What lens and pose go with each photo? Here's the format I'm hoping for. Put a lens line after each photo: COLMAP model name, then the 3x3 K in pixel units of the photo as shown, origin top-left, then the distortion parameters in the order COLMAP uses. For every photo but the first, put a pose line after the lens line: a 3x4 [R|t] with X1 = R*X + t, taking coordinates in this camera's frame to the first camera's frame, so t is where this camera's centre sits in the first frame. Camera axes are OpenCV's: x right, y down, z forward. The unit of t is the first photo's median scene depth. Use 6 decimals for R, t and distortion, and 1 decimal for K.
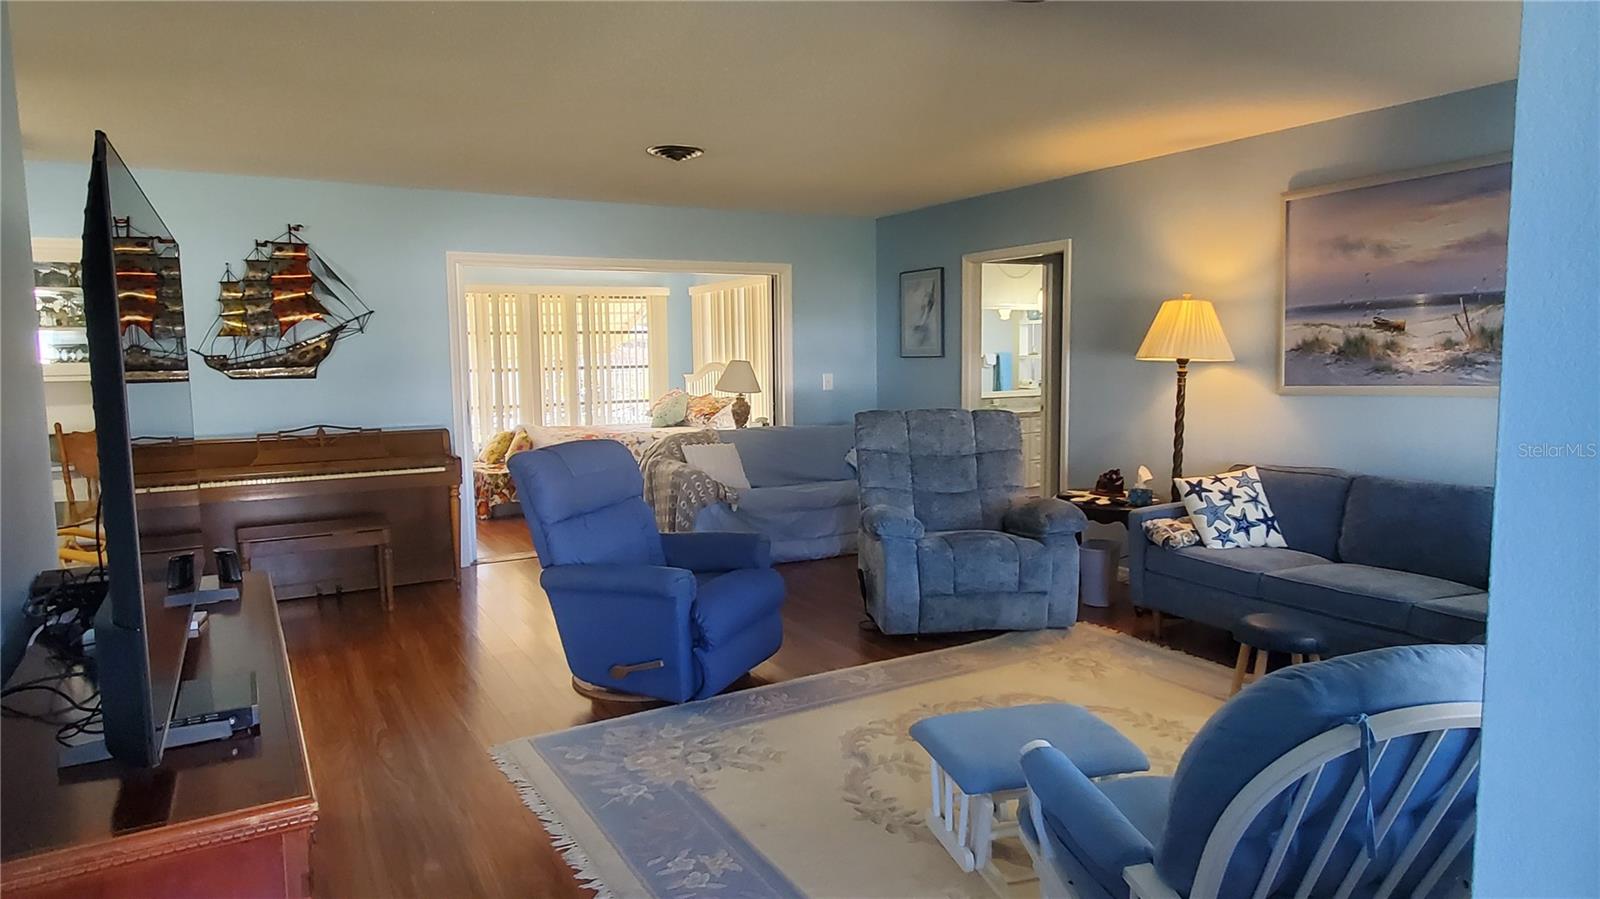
lens RADIAL K [[974.6, 0, 797.7], [0, 974.6, 440.3], [0, 0, 1]] dist [0.001866, 0.001373]
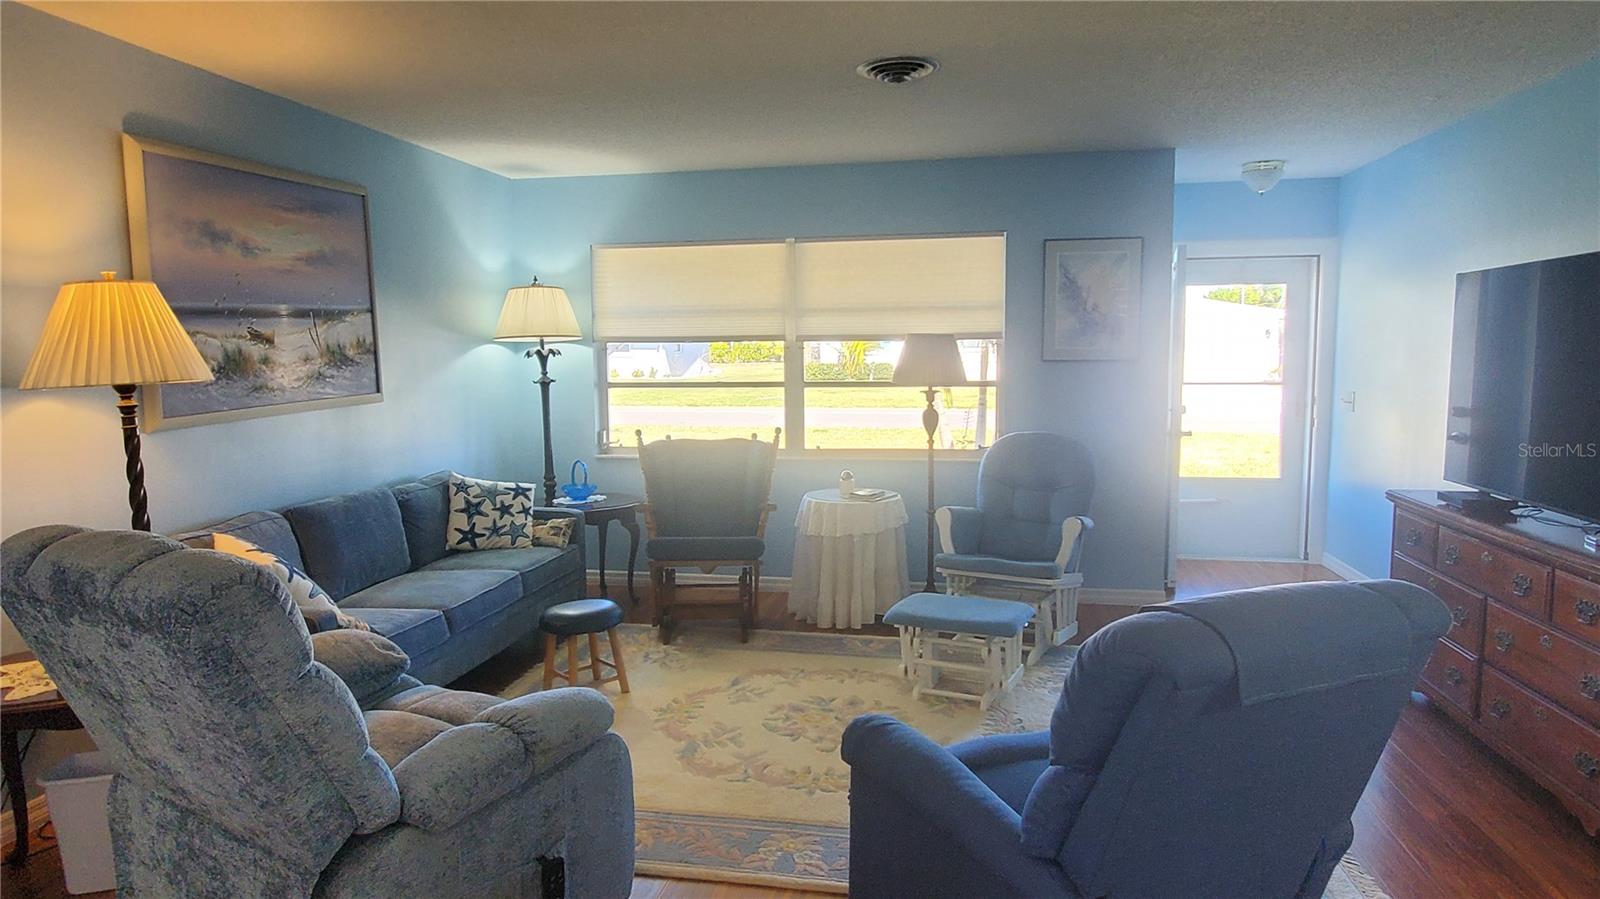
lens RADIAL K [[974.6, 0, 797.7], [0, 974.6, 440.3], [0, 0, 1]] dist [0.001866, 0.001373]
pose [[-0.763153, -0.040357, 0.644956, -0.310970], [0.080504, 0.984336, 0.156850, -0.119820], [-0.641183, 0.171622, -0.747950, 1.301142]]
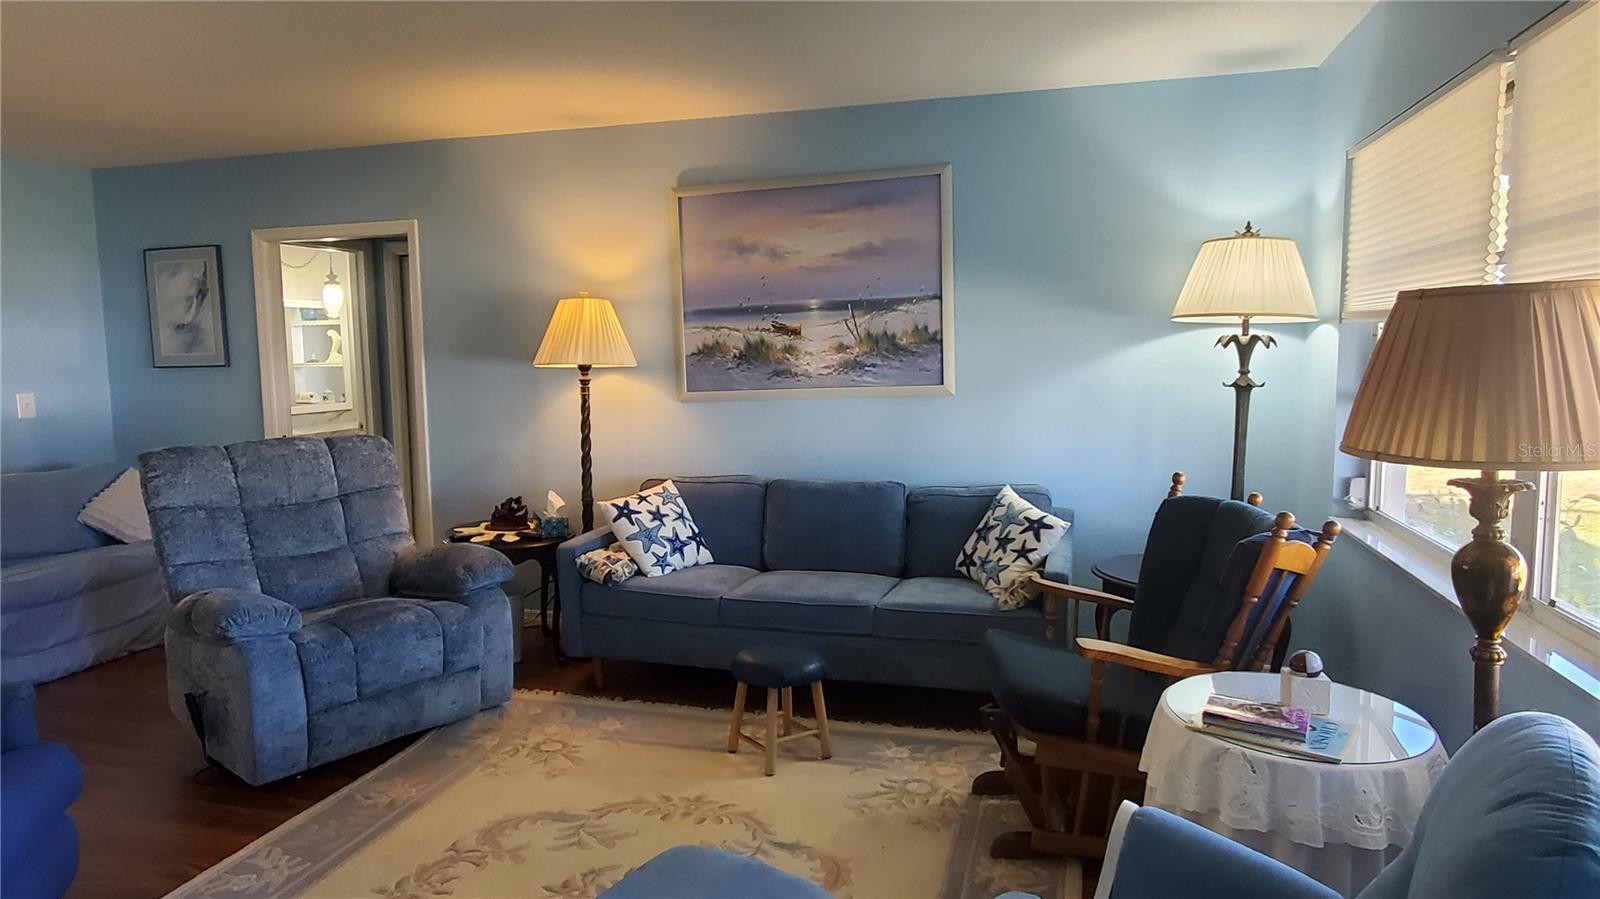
lens RADIAL K [[974.6, 0, 797.7], [0, 974.6, 440.3], [0, 0, 1]] dist [0.001866, 0.001373]
pose [[0.718609, -0.065372, 0.692335, -0.087792], [0.069760, 0.997326, 0.021763, -0.023387], [-0.691907, 0.032659, 0.721248, 0.255942]]
